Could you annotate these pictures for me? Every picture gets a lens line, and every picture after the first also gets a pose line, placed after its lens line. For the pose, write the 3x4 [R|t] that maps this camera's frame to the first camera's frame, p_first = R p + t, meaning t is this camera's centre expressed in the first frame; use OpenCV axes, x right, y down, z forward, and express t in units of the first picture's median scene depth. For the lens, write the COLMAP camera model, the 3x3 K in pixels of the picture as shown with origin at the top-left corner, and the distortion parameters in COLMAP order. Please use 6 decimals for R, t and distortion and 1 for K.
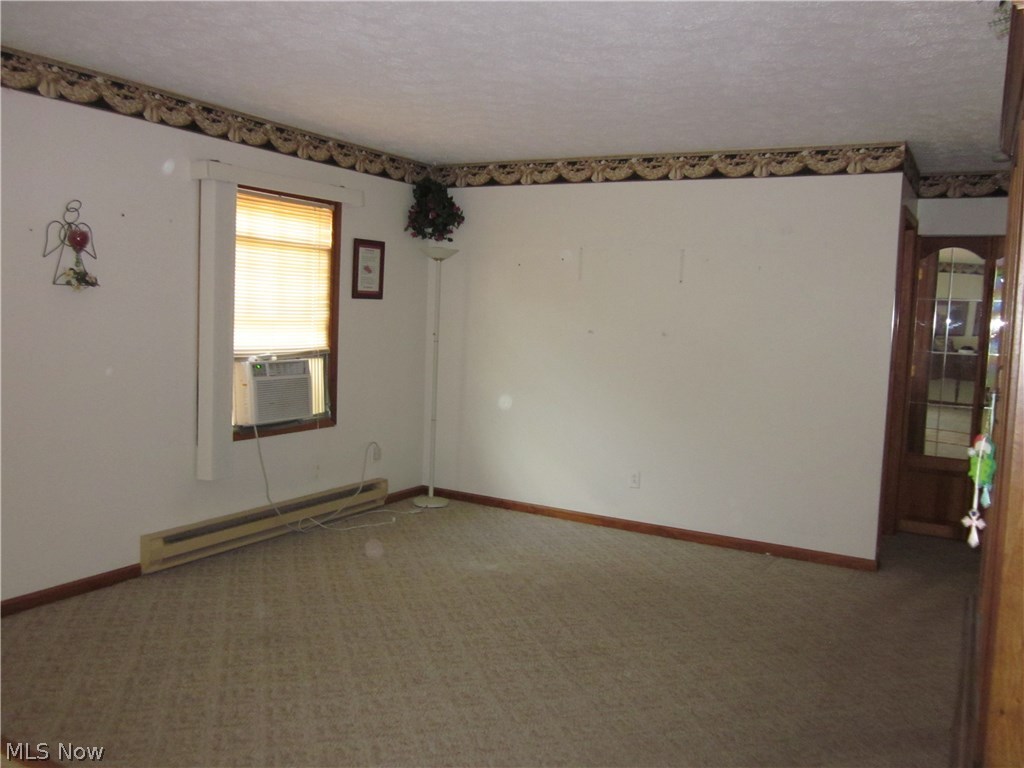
lens RADIAL K [[845.6, 0, 510.3], [0, 845.6, 382.5], [0, 0, 1]] dist [-0.027003, -0.006400]
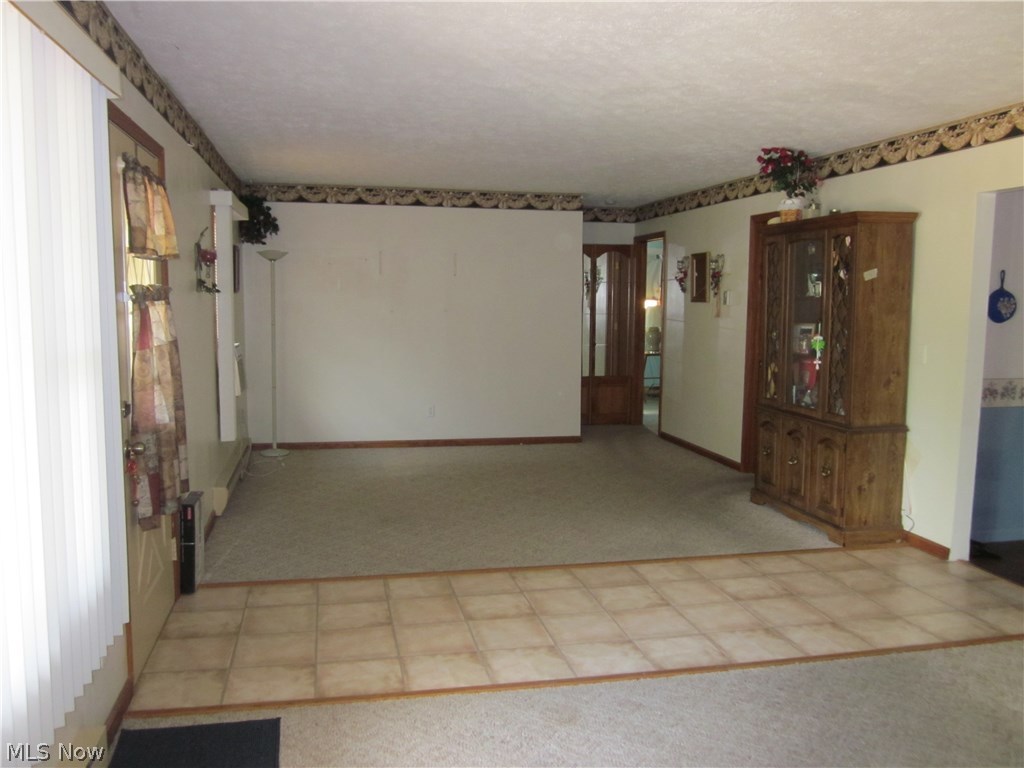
lens RADIAL K [[845.6, 0, 515.8], [0, 845.6, 383.0], [0, 0, 1]] dist [-0.027003, -0.006400]
pose [[0.747580, -0.103291, 0.656091, -0.661673], [0.080971, 0.994638, 0.064327, -0.015566], [-0.659218, 0.005035, 0.751935, -0.181904]]
